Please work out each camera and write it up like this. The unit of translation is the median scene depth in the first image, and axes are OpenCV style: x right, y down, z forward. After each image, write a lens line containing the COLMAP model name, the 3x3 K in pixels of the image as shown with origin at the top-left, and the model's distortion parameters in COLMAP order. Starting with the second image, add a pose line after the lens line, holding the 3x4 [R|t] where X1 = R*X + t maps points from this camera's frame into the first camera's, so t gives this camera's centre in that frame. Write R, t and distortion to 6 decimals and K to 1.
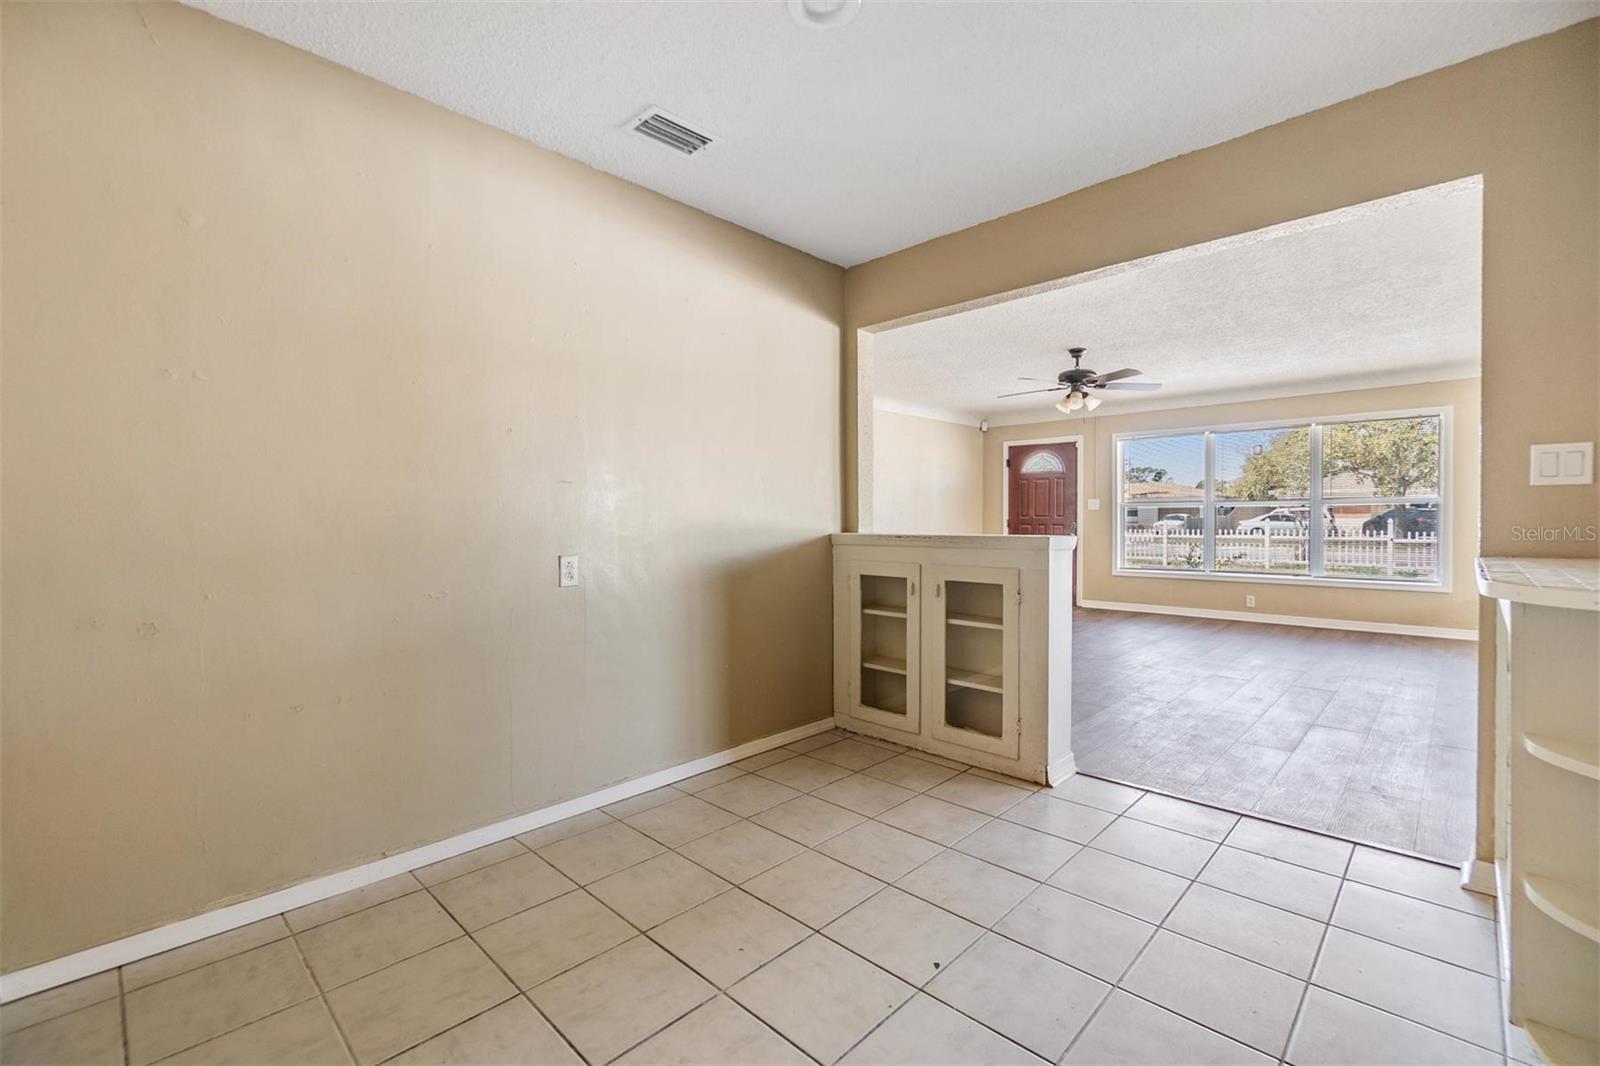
lens RADIAL K [[699.0, 0, 786.5], [0, 699.0, 531.6], [0, 0, 1]] dist [-0.004355, 0.000233]
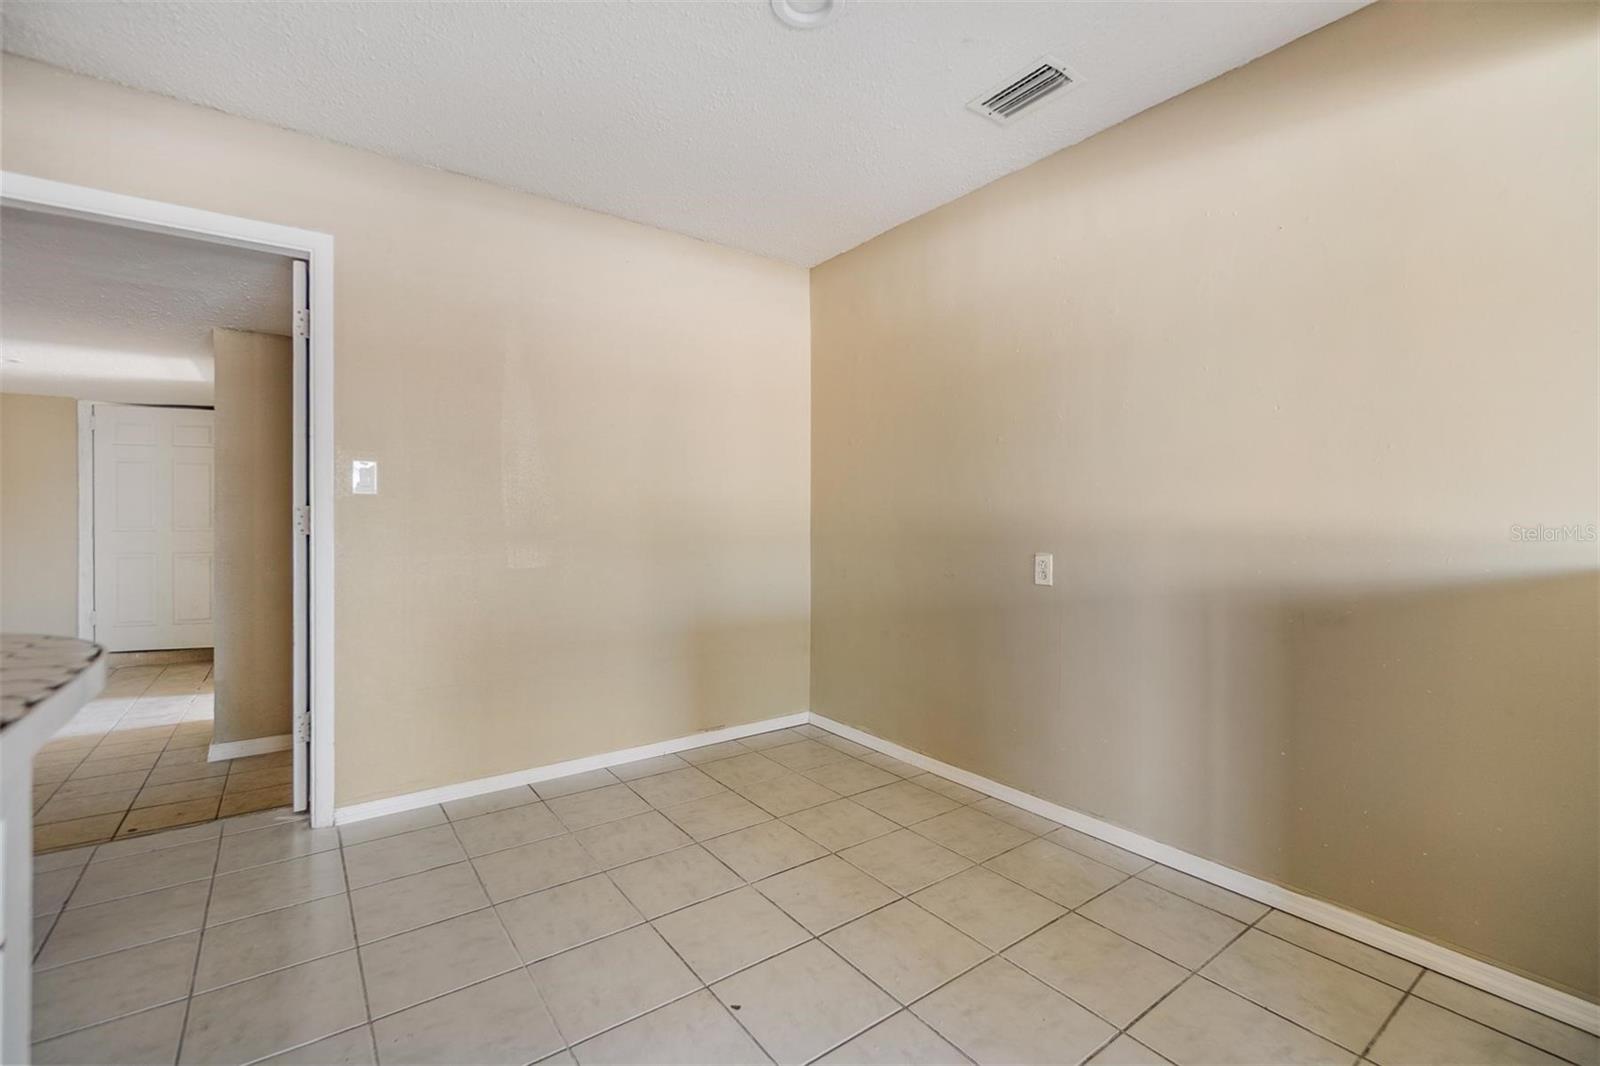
lens RADIAL K [[699.0, 0, 790.5], [0, 699.0, 523.3], [0, 0, 1]] dist [-0.004355, 0.000233]
pose [[-0.165939, 0.013719, -0.986041, 0.578557], [-0.020192, 0.999646, 0.017307, -0.015799], [0.985929, 0.022782, -0.165604, 0.636209]]
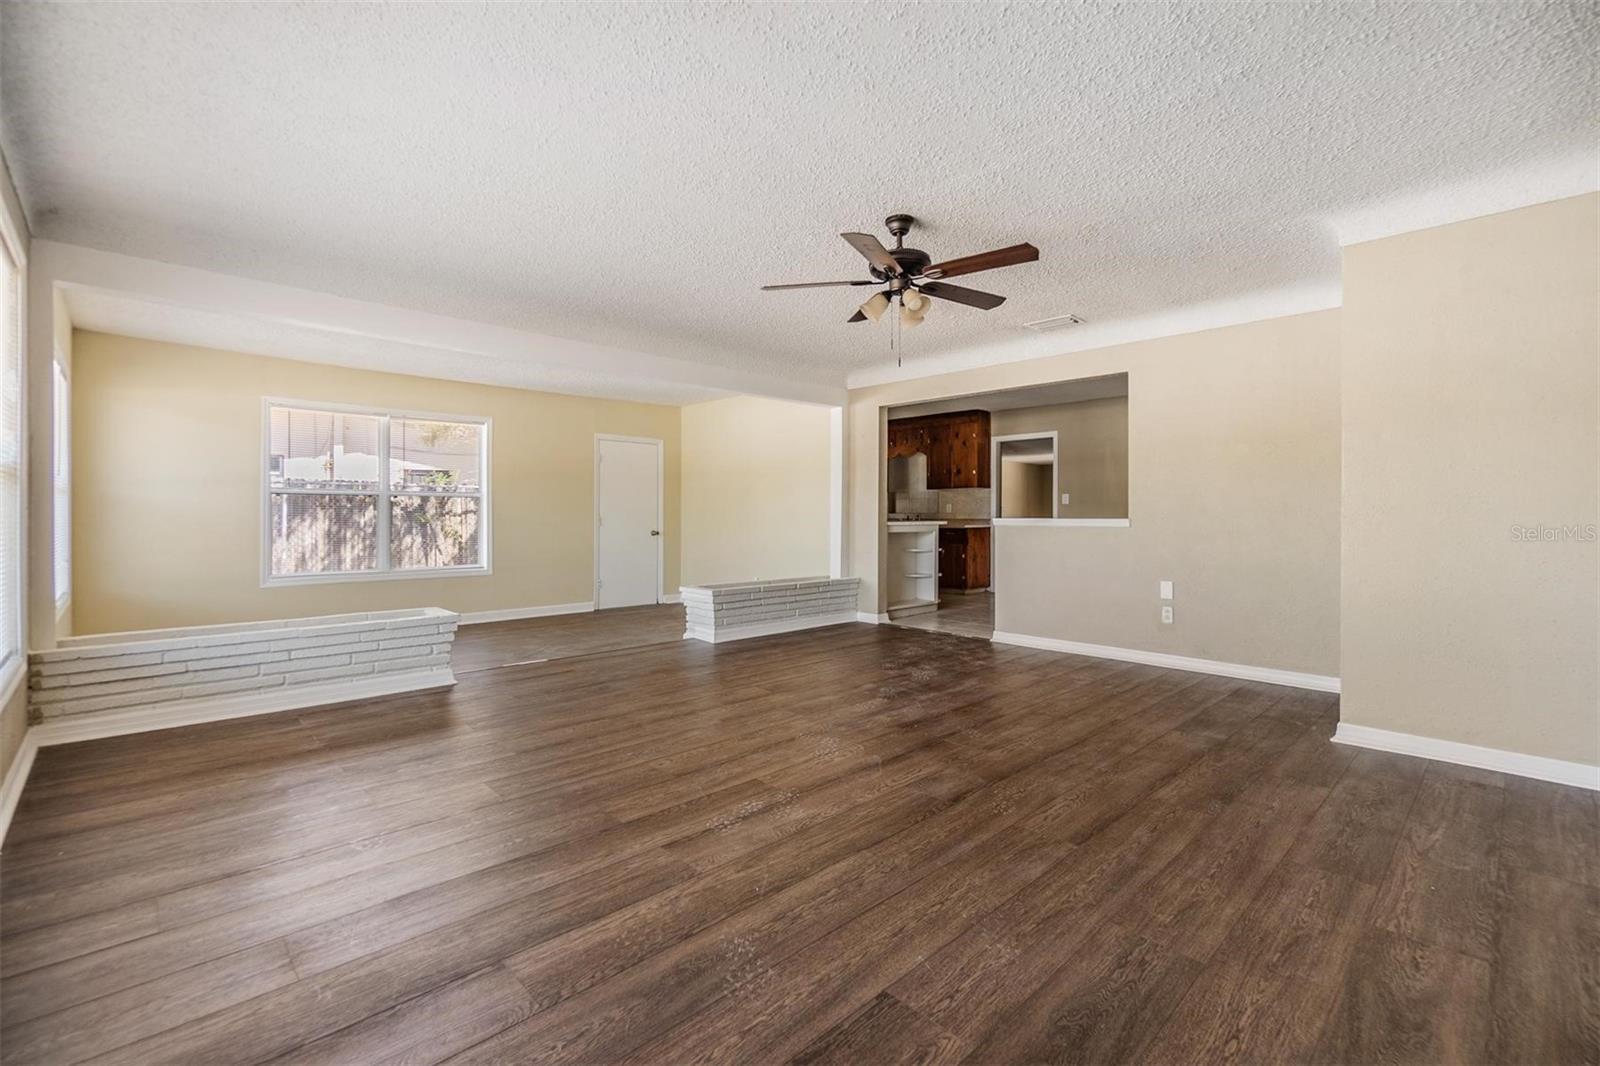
lens RADIAL K [[699.0, 0, 793.7], [0, 699.0, 508.7], [0, 0, 1]] dist [-0.004355, 0.000233]
pose [[-0.999296, 0.000447, 0.037506, 0.814402], [0.000901, 0.999926, 0.012091, -0.040484], [-0.037498, 0.012116, -0.999223, 2.719683]]
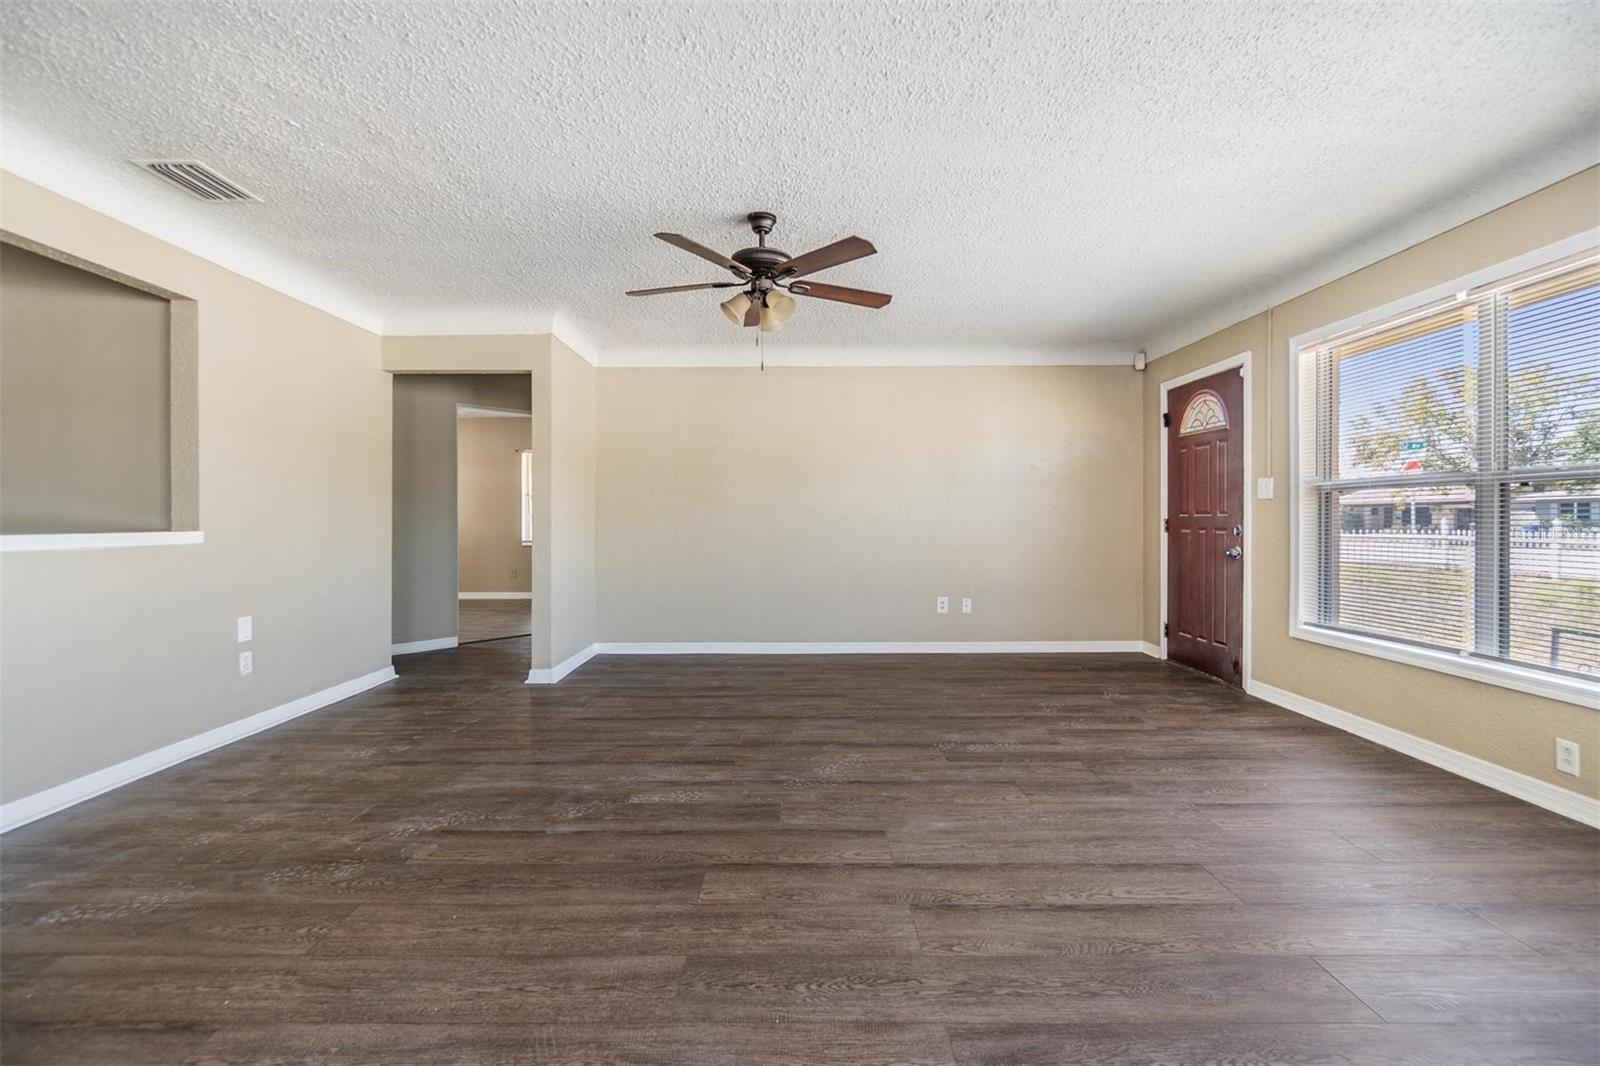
lens RADIAL K [[699.0, 0, 794.1], [0, 699.0, 523.2], [0, 0, 1]] dist [-0.004355, 0.000233]
pose [[0.695868, 0.006107, -0.718144, 1.424043], [-0.015098, 0.999867, -0.006127, -0.015931], [0.718011, 0.015106, 0.695867, 1.068259]]
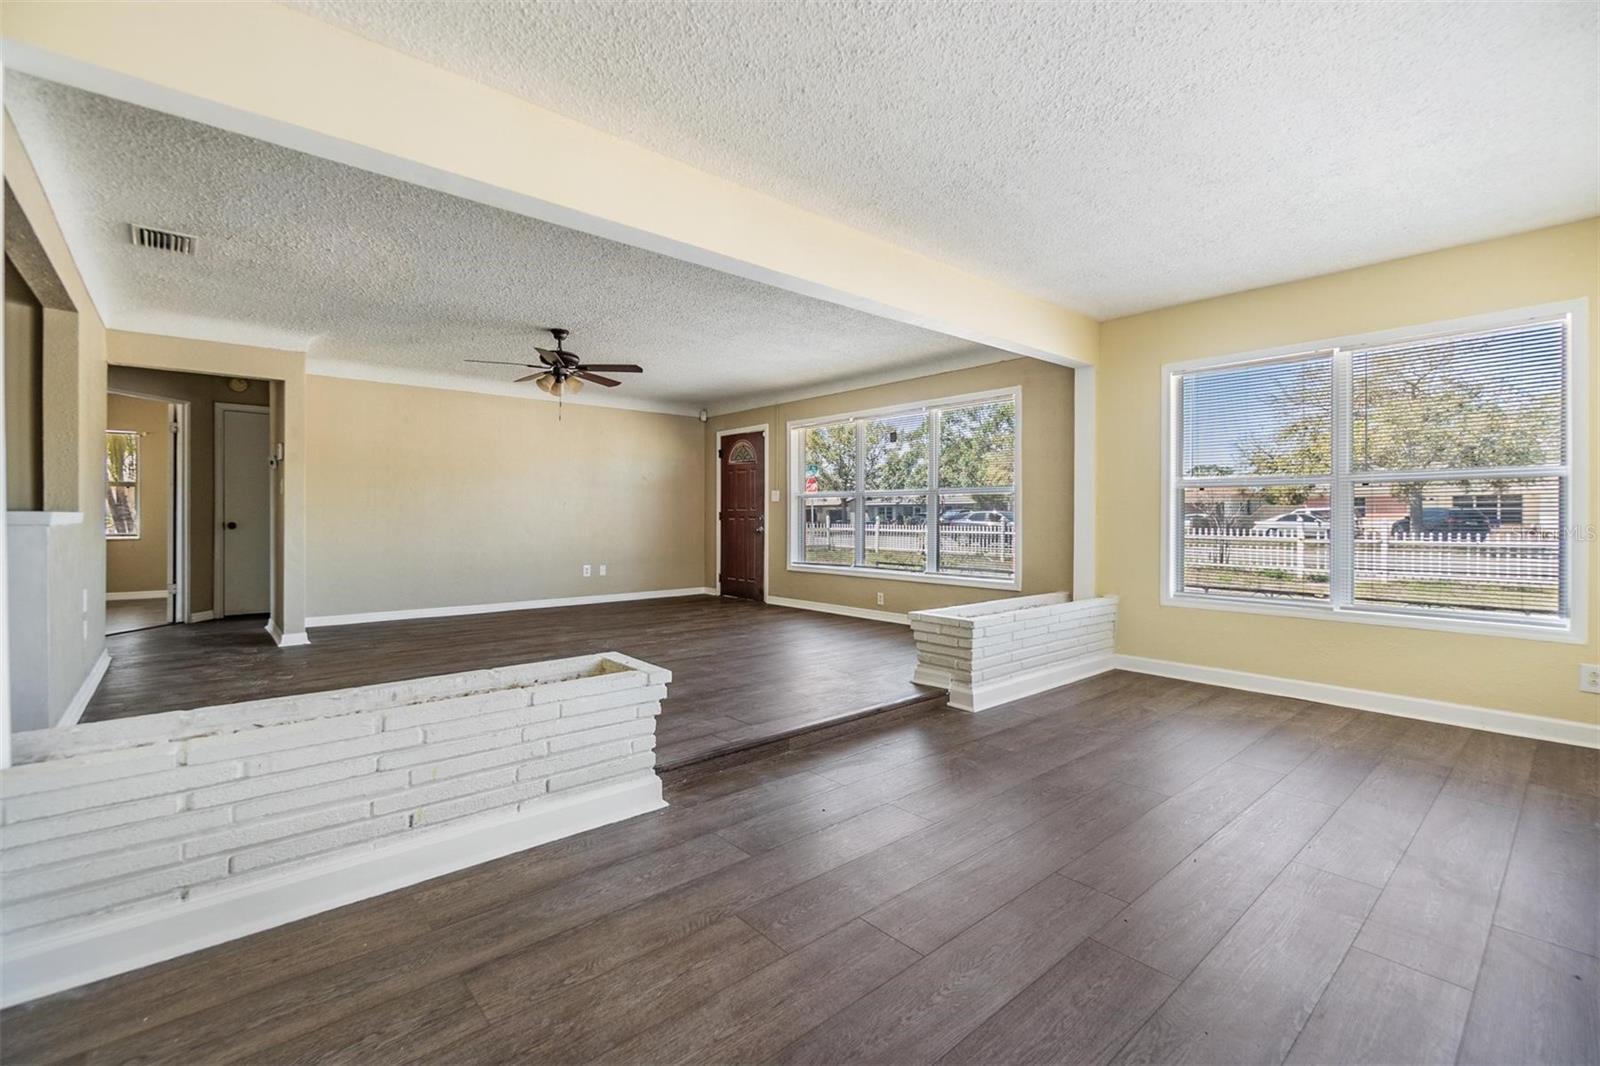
lens RADIAL K [[699.0, 0, 792.3], [0, 699.0, 519.2], [0, 0, 1]] dist [-0.004355, 0.000233]
pose [[0.995850, 0.004396, -0.090899, 1.395084], [-0.006047, 0.999821, -0.017903, 0.025757], [0.090804, 0.018378, 0.995699, 0.127190]]
